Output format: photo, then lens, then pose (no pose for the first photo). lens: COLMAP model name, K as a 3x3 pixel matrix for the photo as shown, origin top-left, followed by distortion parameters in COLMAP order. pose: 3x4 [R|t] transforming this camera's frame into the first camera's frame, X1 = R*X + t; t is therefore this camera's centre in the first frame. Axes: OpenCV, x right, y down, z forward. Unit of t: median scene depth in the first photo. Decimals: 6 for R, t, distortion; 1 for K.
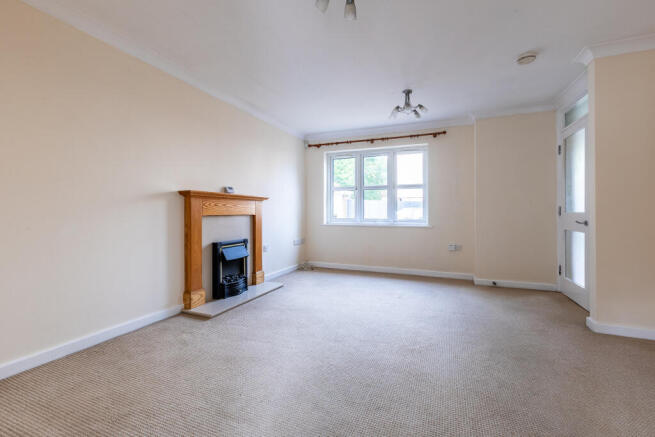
lens RADIAL K [[292.0, 0, 327.5], [0, 292.0, 218.5], [0, 0, 1]] dist [0.000981, -0.000155]
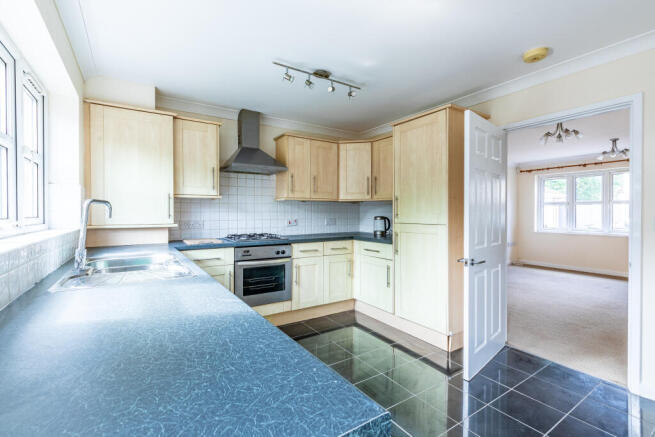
lens RADIAL K [[292.0, 0, 327.5], [0, 292.0, 218.5], [0, 0, 1]] dist [0.000981, -0.000155]
pose [[0.831727, -0.000384, -0.555185, -0.061040], [-0.009223, 0.999852, -0.014509, -0.012383], [0.555108, 0.017188, 0.831601, -0.597559]]
